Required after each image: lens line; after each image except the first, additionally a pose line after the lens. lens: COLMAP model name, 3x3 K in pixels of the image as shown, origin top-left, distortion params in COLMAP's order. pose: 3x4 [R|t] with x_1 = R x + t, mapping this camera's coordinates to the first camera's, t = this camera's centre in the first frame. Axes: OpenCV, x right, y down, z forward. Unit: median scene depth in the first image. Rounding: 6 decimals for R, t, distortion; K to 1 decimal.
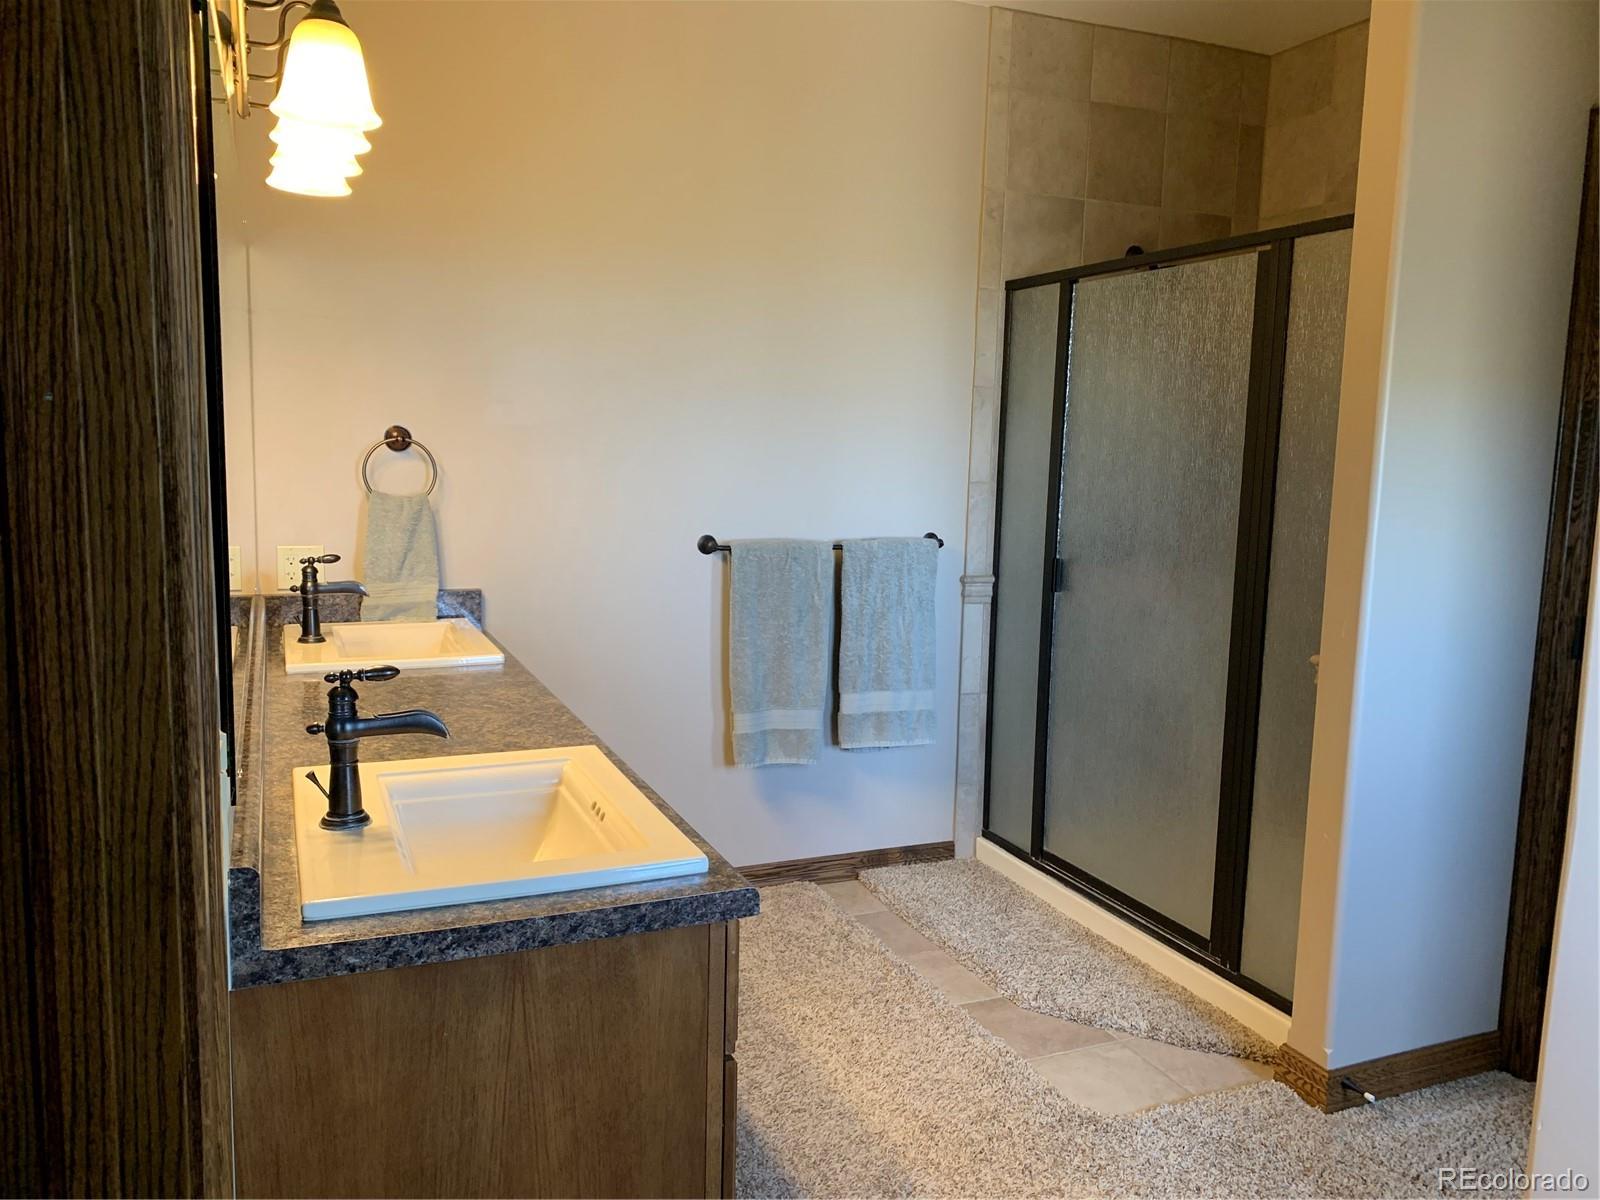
lens RADIAL K [[1207.0, 0, 799.9], [0, 1207.0, 594.8], [0, 0, 1]] dist [0.021674, -0.051793]
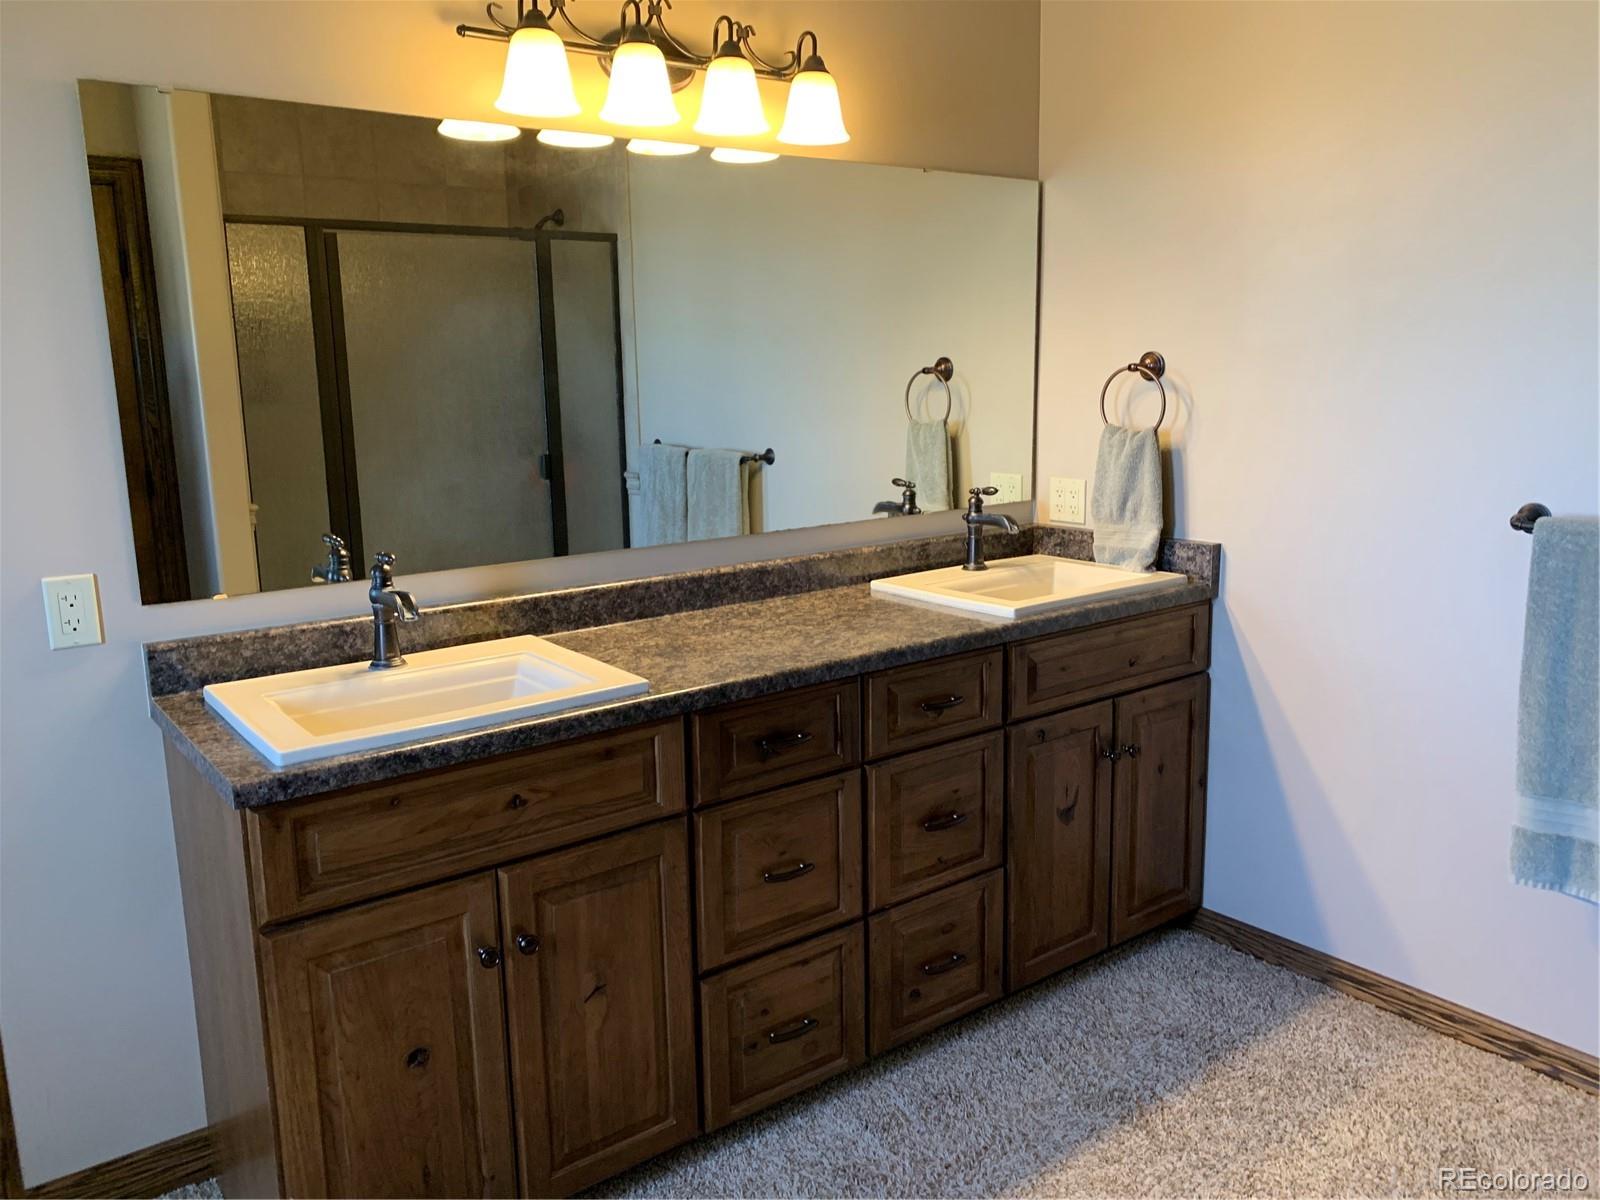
lens RADIAL K [[1207.0, 0, 799.3], [0, 1207.0, 600.5], [0, 0, 1]] dist [0.021674, -0.051793]
pose [[0.202843, 0.151149, -0.967475, 0.514621], [-0.089399, 0.986747, 0.135416, -0.056110], [0.975122, 0.059023, 0.213668, 0.569652]]
